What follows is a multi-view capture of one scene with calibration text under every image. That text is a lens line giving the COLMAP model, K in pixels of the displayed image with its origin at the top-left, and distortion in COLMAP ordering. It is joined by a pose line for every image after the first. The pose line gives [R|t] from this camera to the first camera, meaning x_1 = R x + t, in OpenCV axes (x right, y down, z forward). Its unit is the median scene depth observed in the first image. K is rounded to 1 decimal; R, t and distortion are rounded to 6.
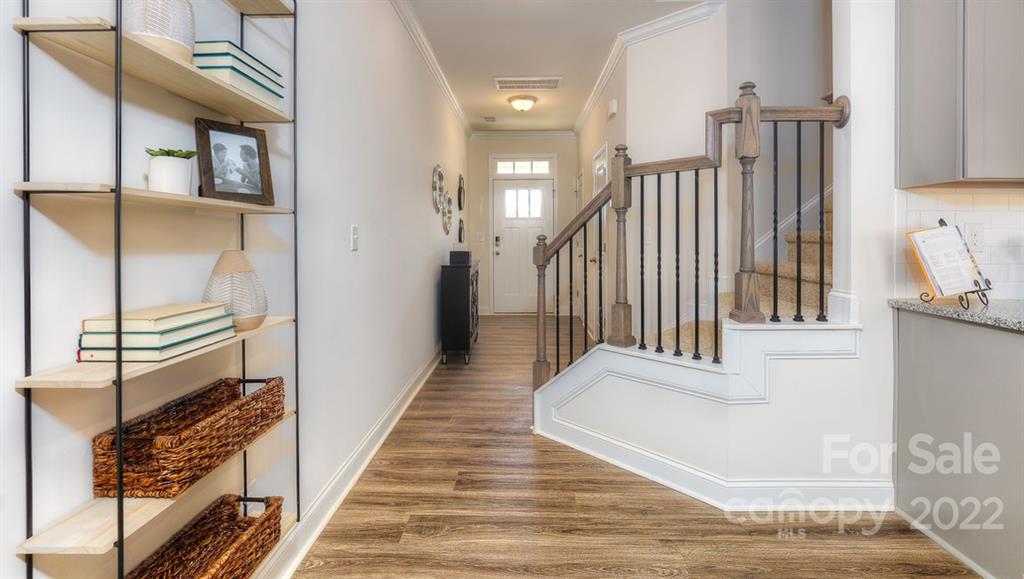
lens RADIAL K [[470.9, 0, 512.3], [0, 470.9, 282.5], [0, 0, 1]] dist [-0.003116, -0.000135]
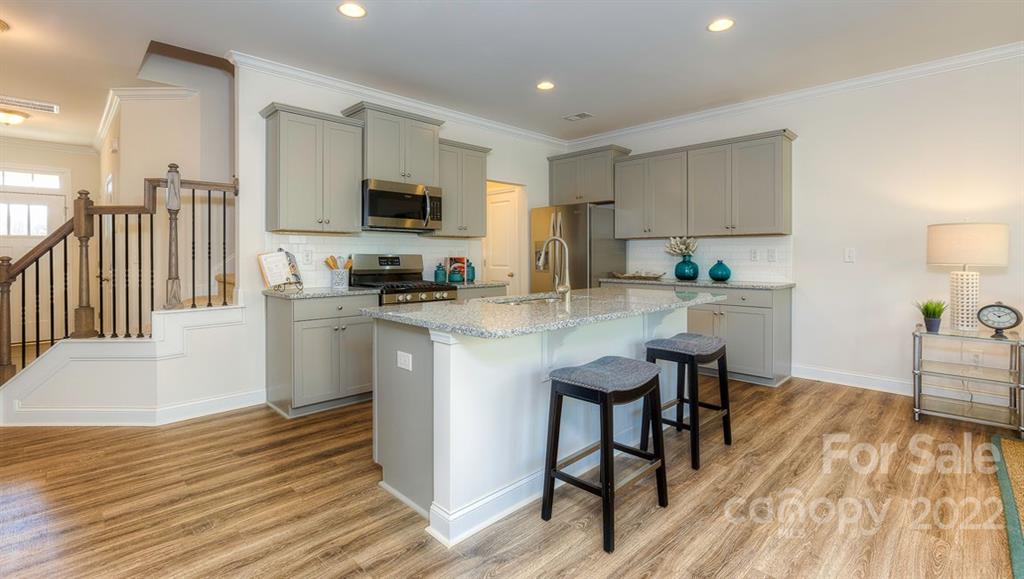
lens RADIAL K [[470.9, 0, 517.8], [0, 470.9, 258.4], [0, 0, 1]] dist [-0.003116, -0.000135]
pose [[0.698488, -0.012756, 0.715508, 0.139012], [0.075990, 0.995510, -0.056434, 0.076963], [-0.711576, 0.093790, 0.696321, -0.842695]]
